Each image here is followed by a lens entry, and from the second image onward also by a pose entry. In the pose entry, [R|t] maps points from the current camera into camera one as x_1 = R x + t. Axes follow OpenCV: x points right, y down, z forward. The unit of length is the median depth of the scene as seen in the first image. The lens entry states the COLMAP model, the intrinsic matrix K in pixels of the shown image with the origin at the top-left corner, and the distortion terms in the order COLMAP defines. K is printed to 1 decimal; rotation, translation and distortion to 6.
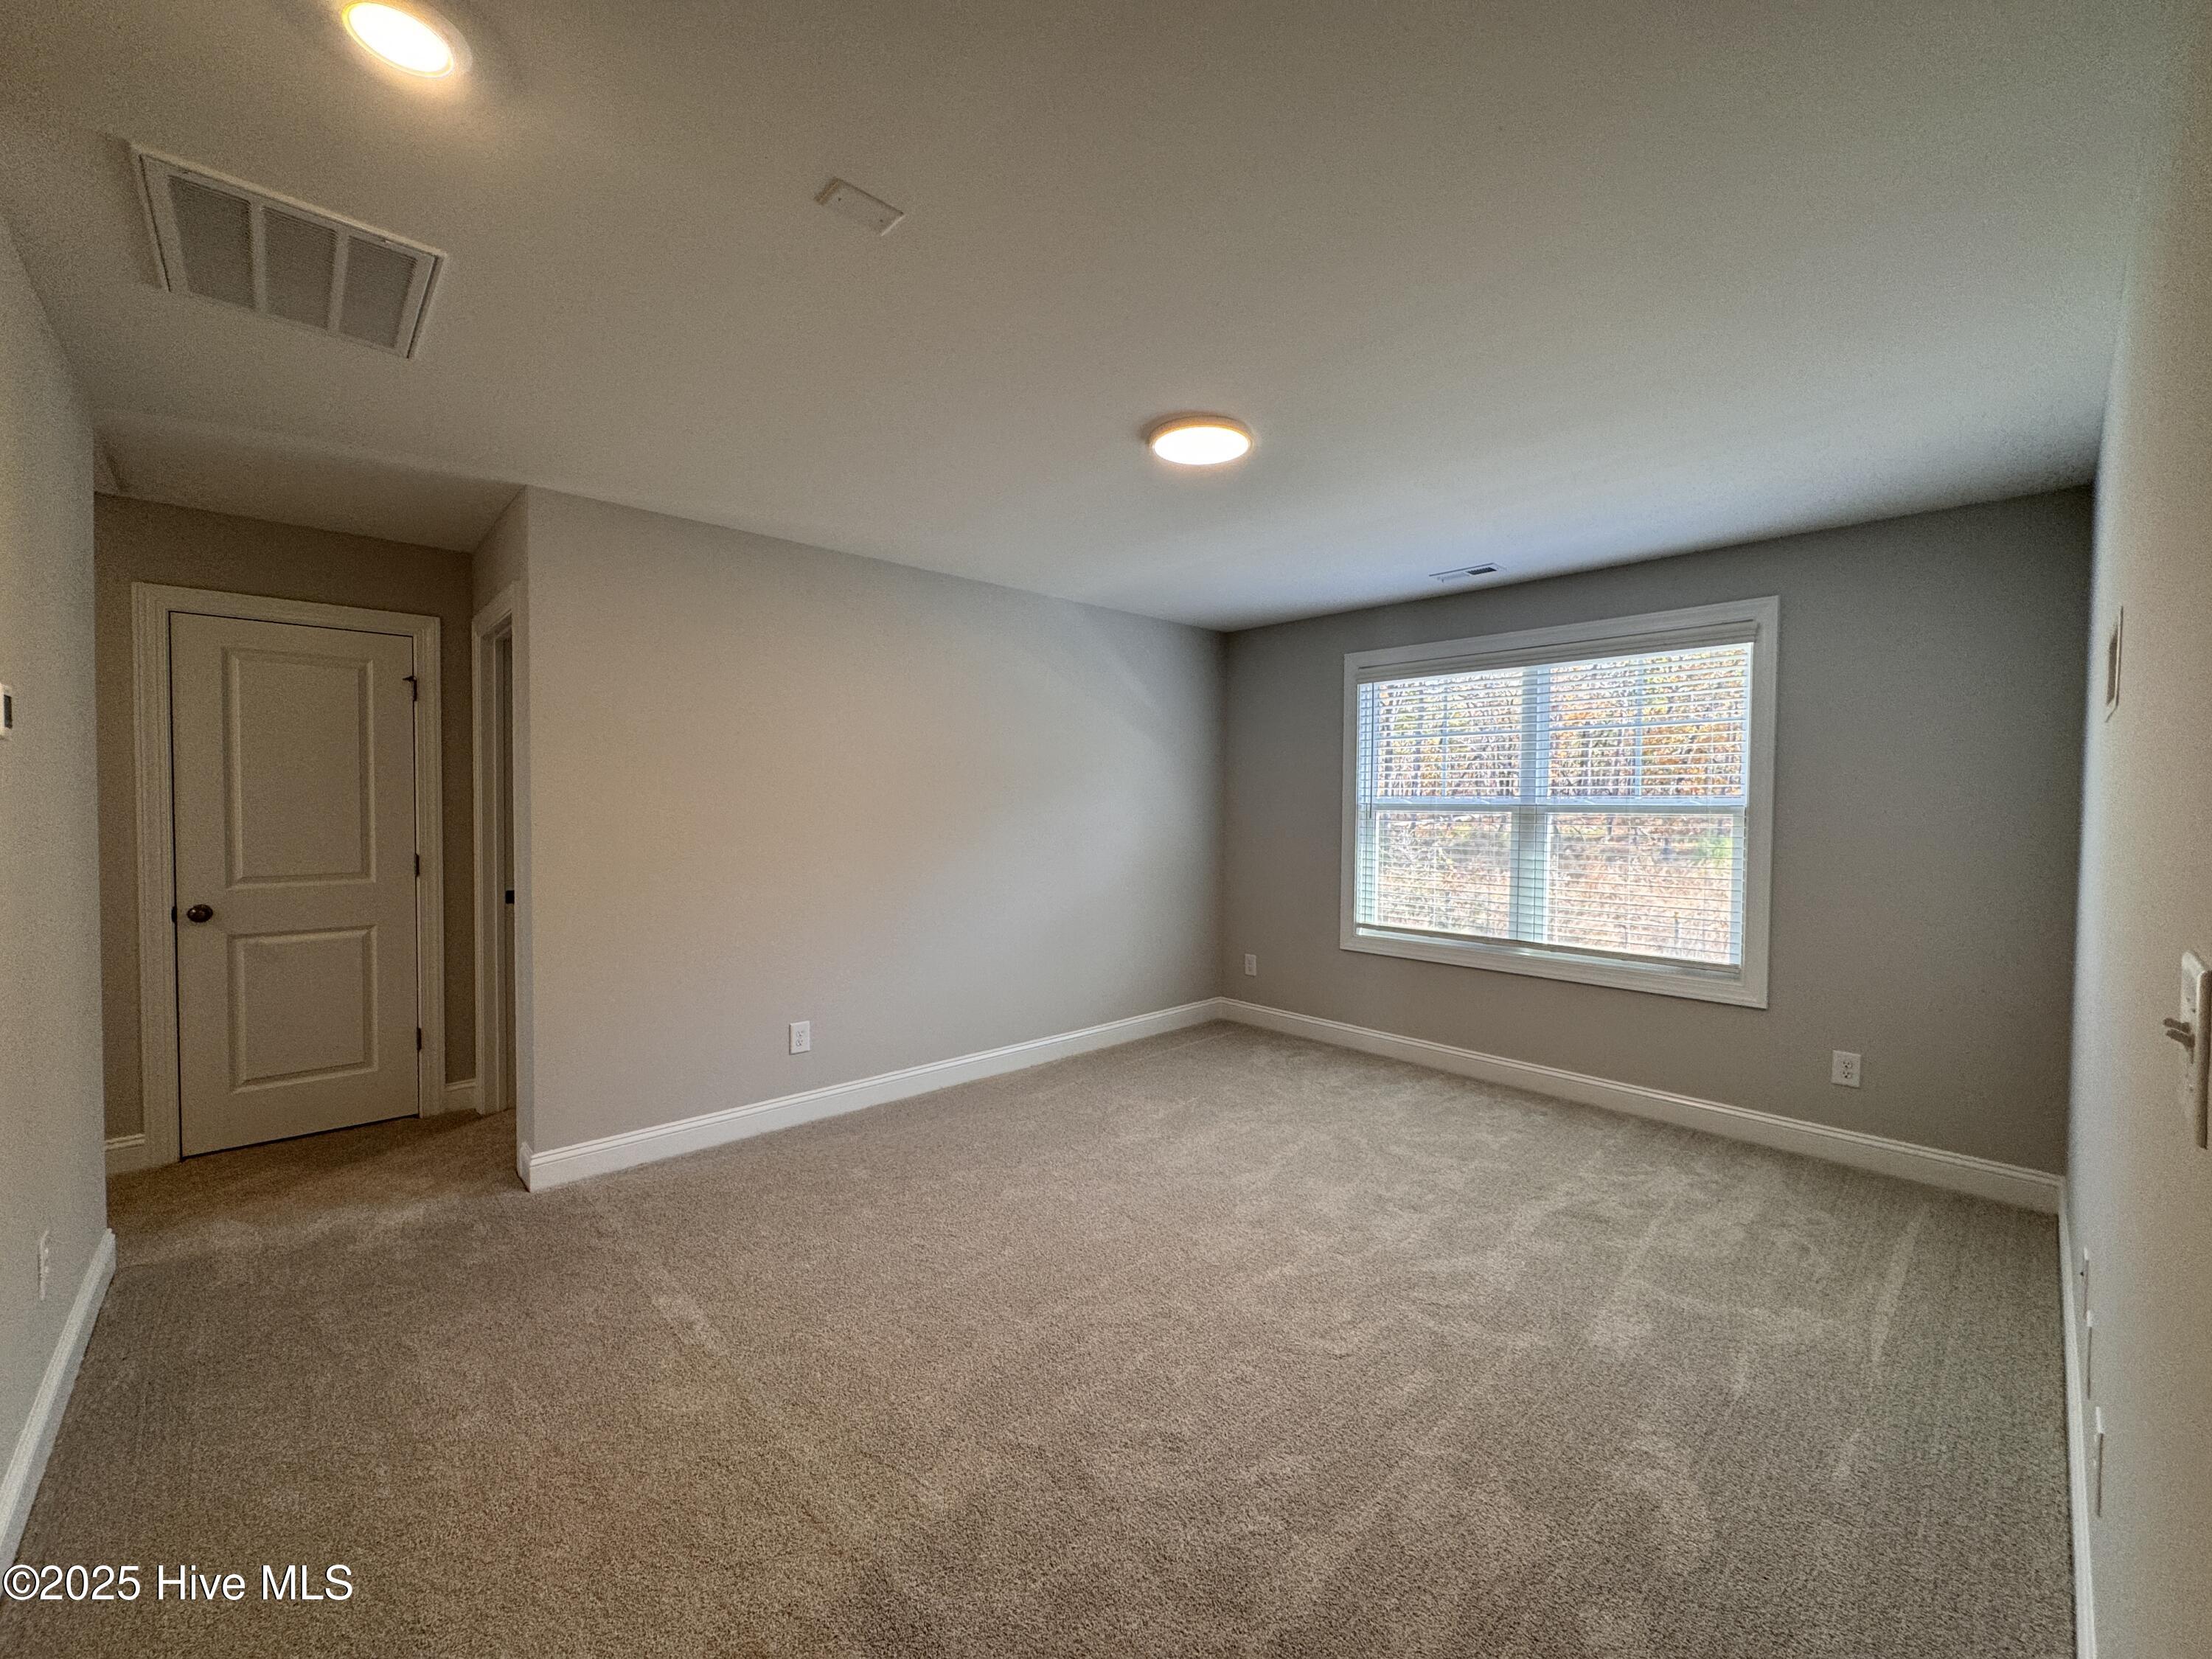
lens RADIAL K [[881.7, 0, 1094.8], [0, 881.7, 816.3], [0, 0, 1]] dist [-0.003713, 0.000900]
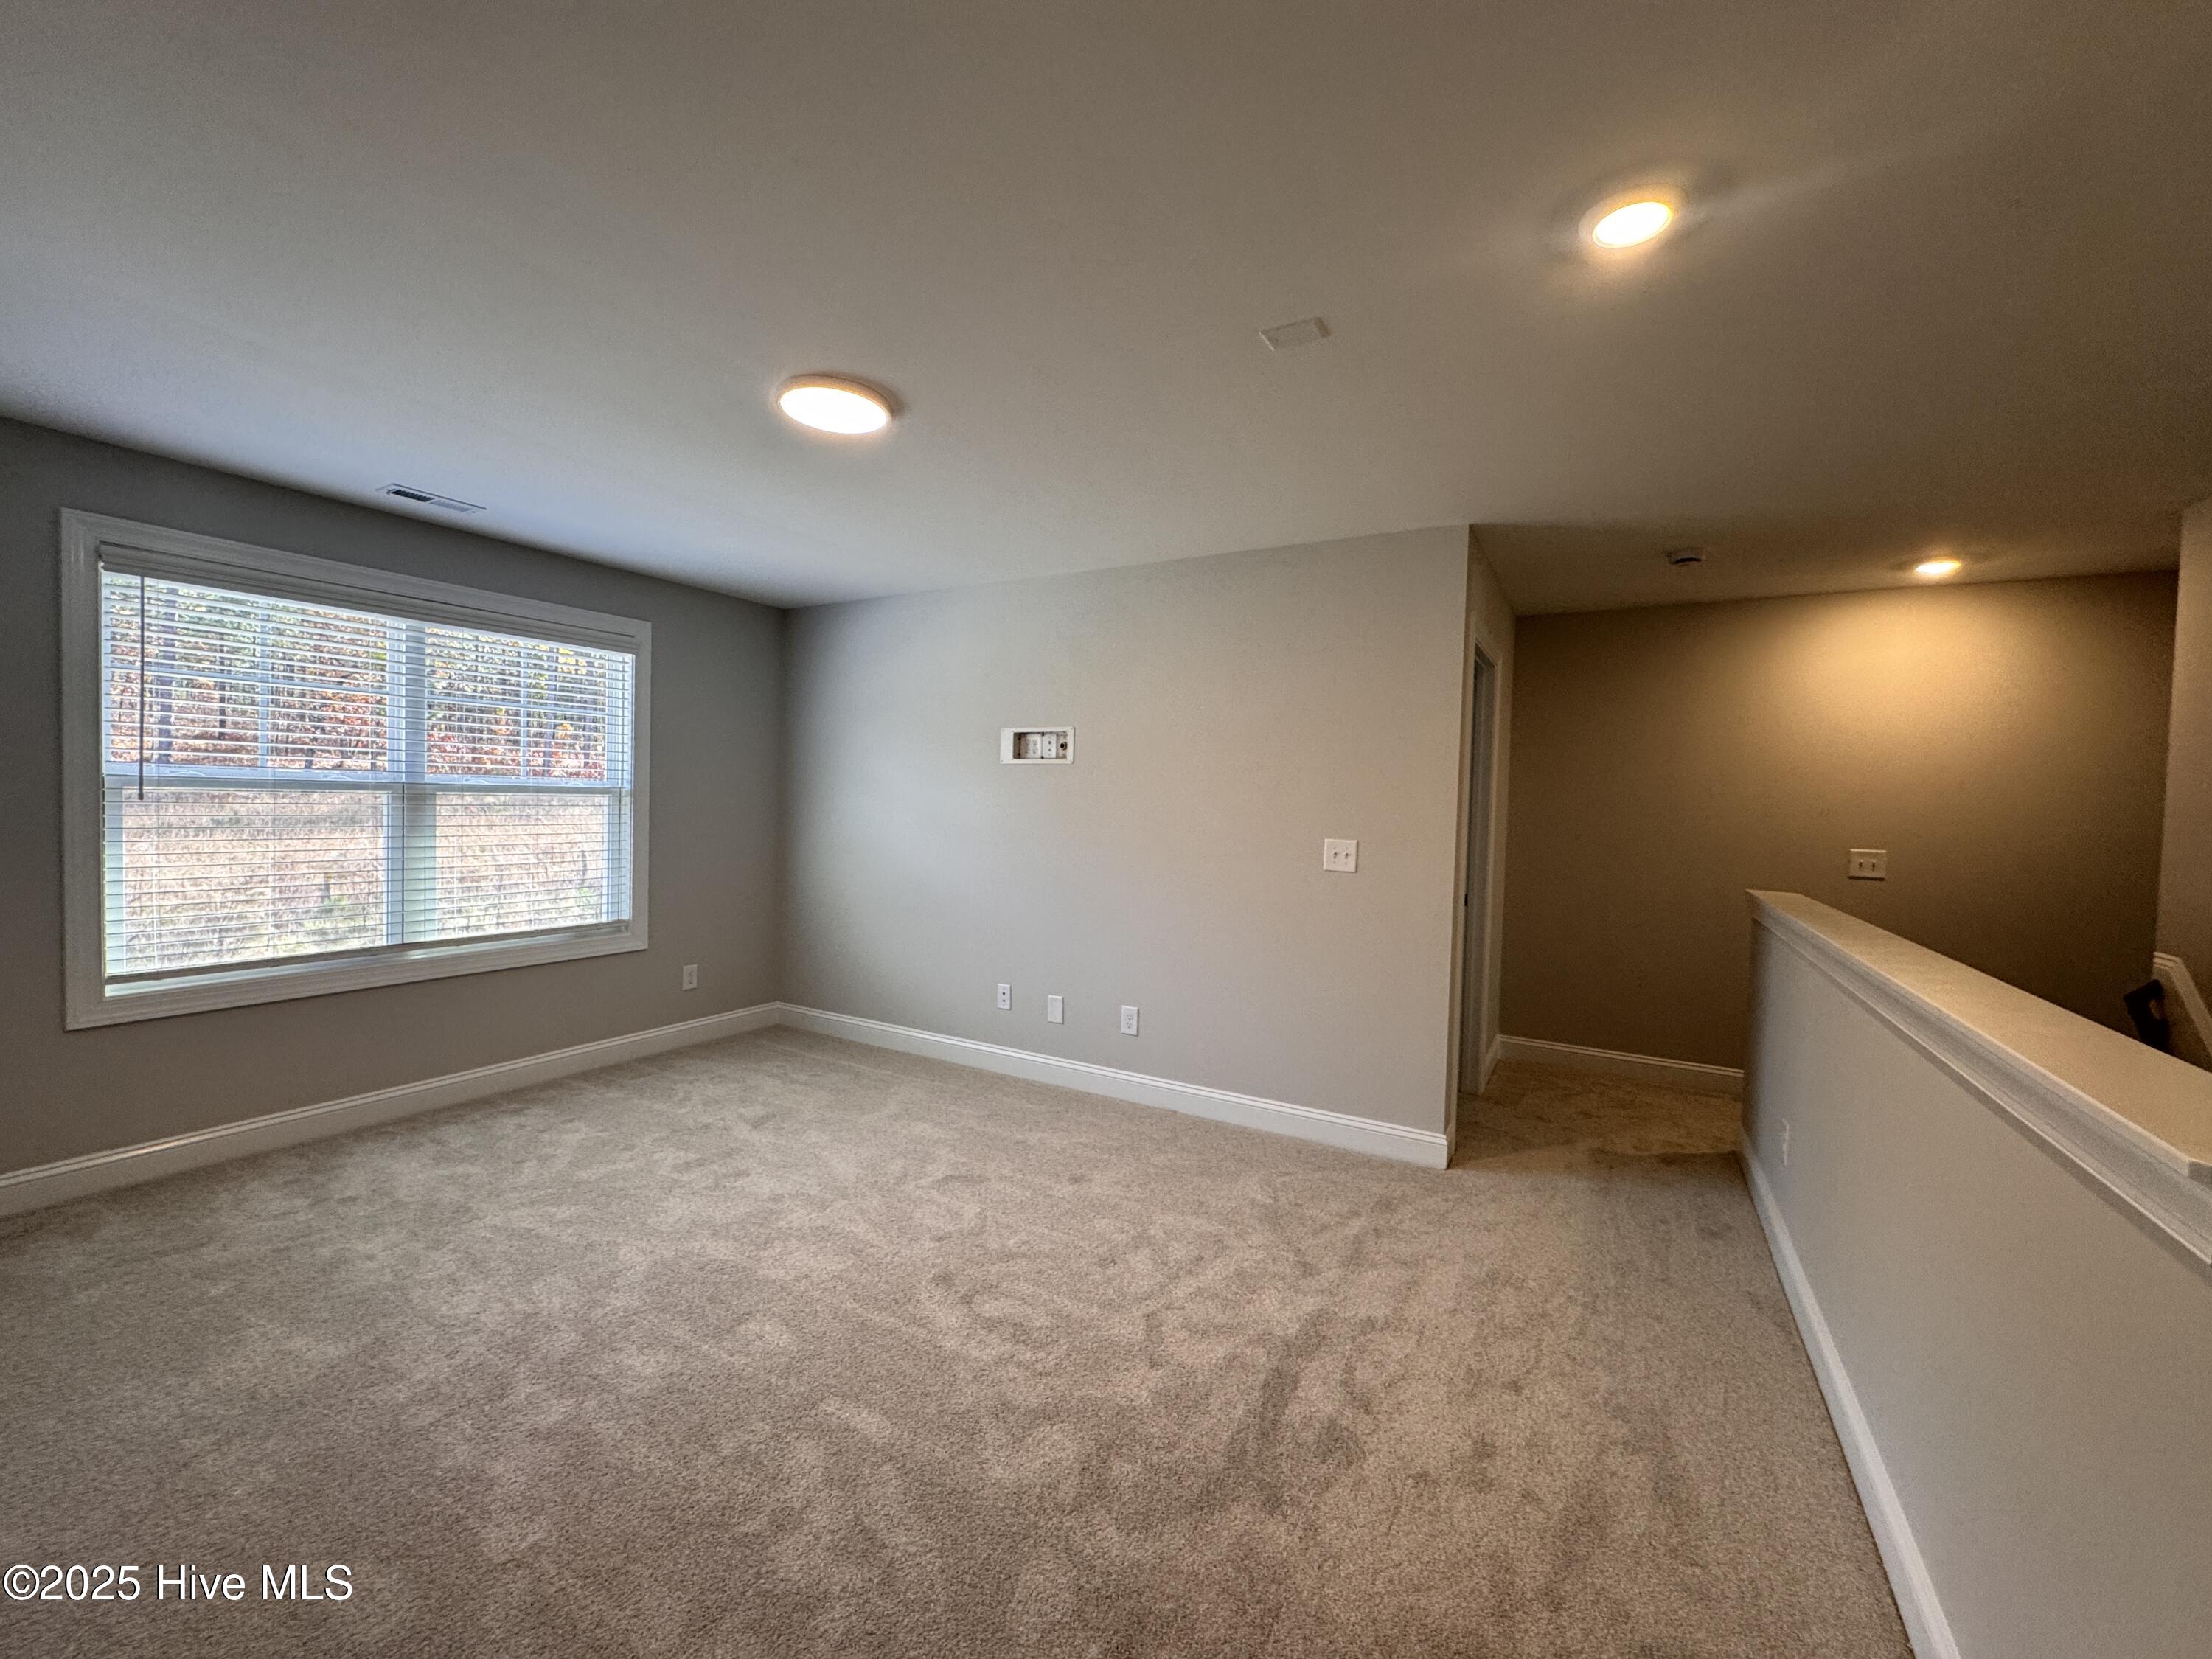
lens RADIAL K [[881.7, 0, 1101.6], [0, 881.7, 820.1], [0, 0, 1]] dist [-0.003713, 0.000900]
pose [[-0.290525, -0.034118, 0.956259, -0.575884], [-0.011879, 0.999416, 0.032048, -0.013538], [-0.956794, -0.002049, -0.290760, 0.677422]]
